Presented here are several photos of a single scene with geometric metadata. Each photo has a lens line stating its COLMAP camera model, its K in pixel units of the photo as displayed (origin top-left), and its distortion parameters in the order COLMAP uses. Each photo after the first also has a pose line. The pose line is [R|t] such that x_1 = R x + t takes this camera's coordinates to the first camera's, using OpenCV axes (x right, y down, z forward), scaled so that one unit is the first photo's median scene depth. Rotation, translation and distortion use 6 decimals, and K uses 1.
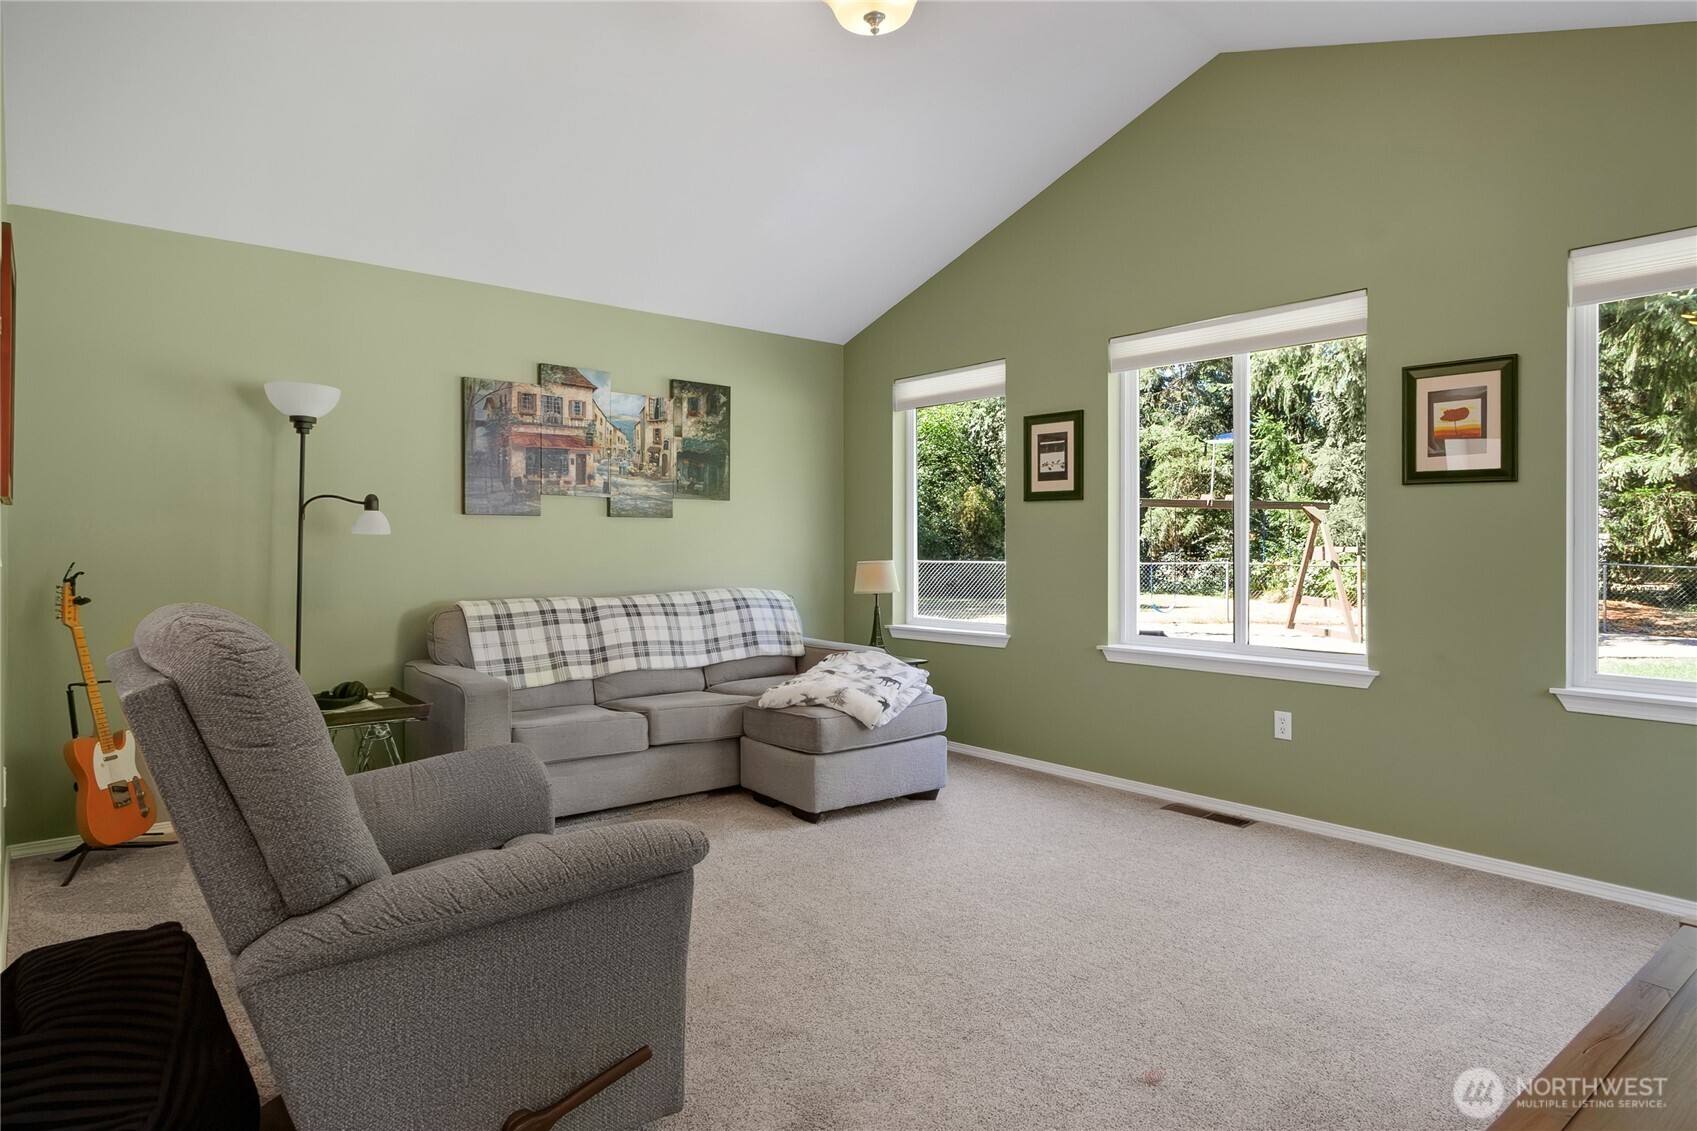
lens RADIAL K [[966.4, 0, 822.3], [0, 966.4, 545.6], [0, 0, 1]] dist [0.002441, -0.000985]
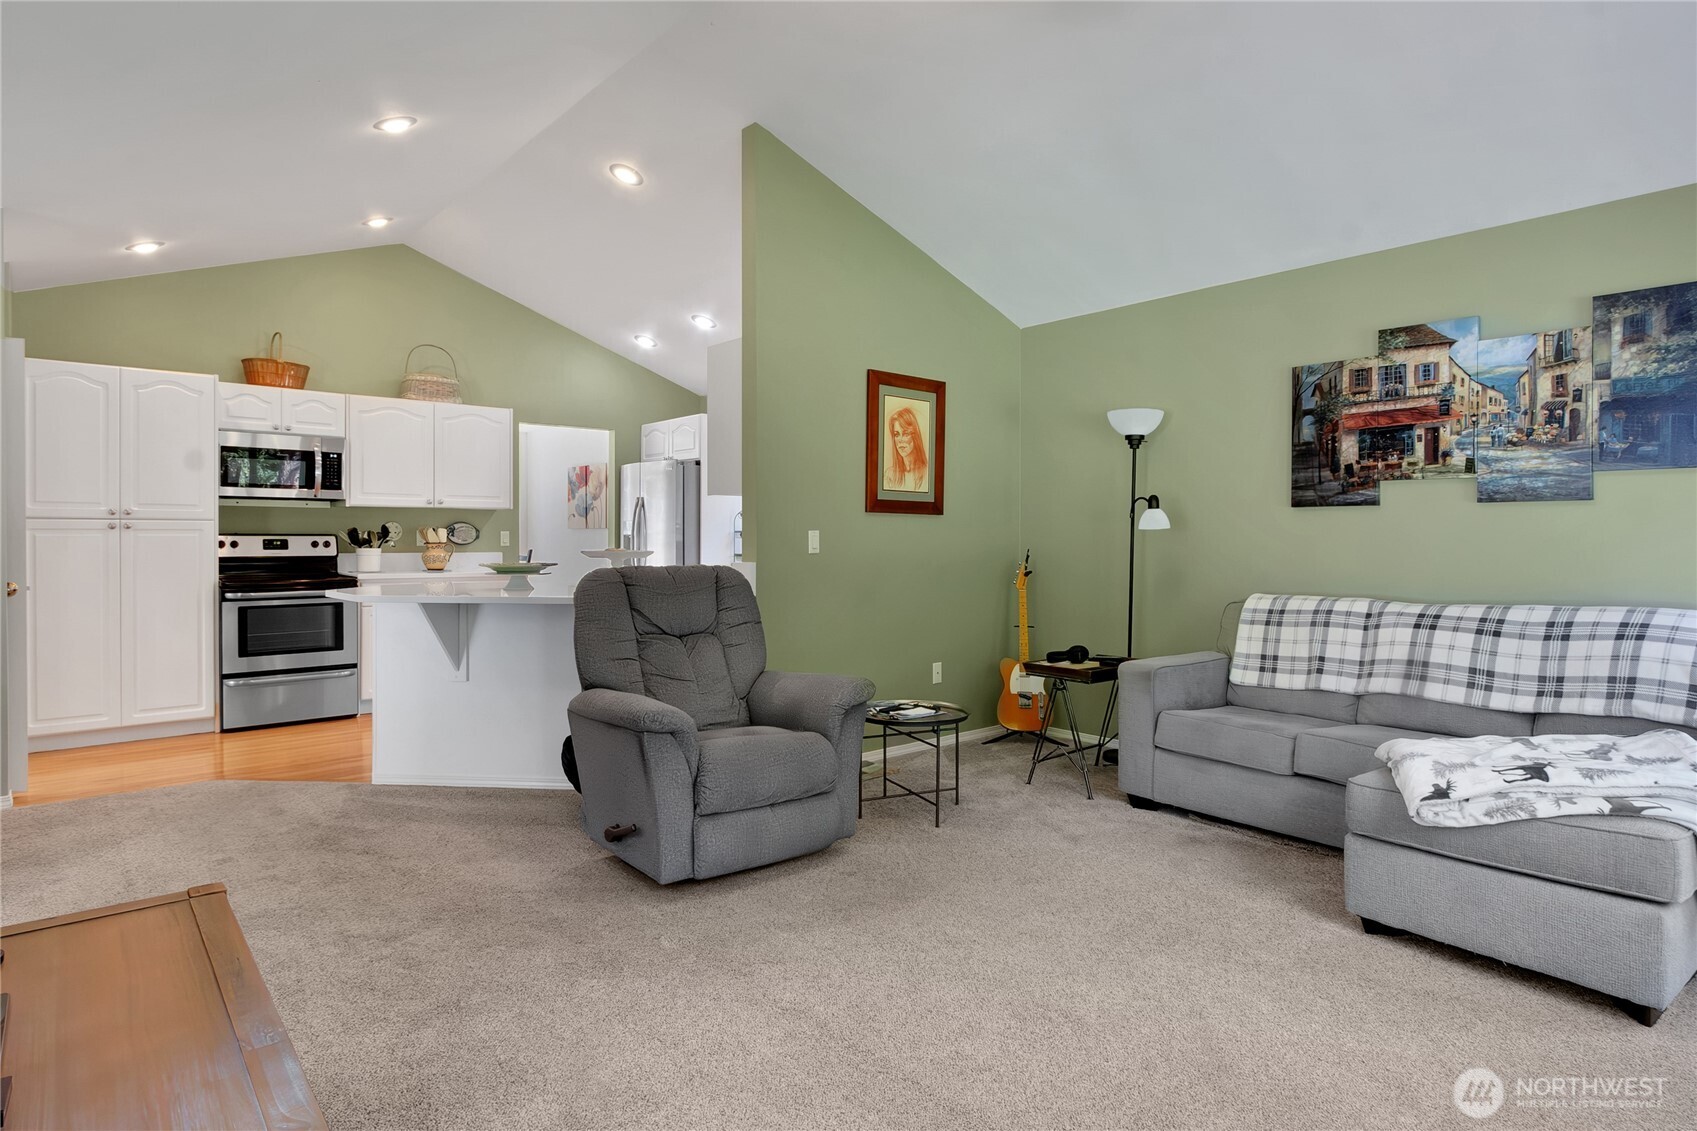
lens RADIAL K [[966.4, 0, 822.3], [0, 966.4, 545.6], [0, 0, 1]] dist [0.002441, -0.000985]
pose [[-0.009554, 0.013919, -0.999857, 0.574805], [0.002791, 0.999900, 0.013893, -0.007583], [0.999950, -0.002658, -0.009592, 0.491388]]
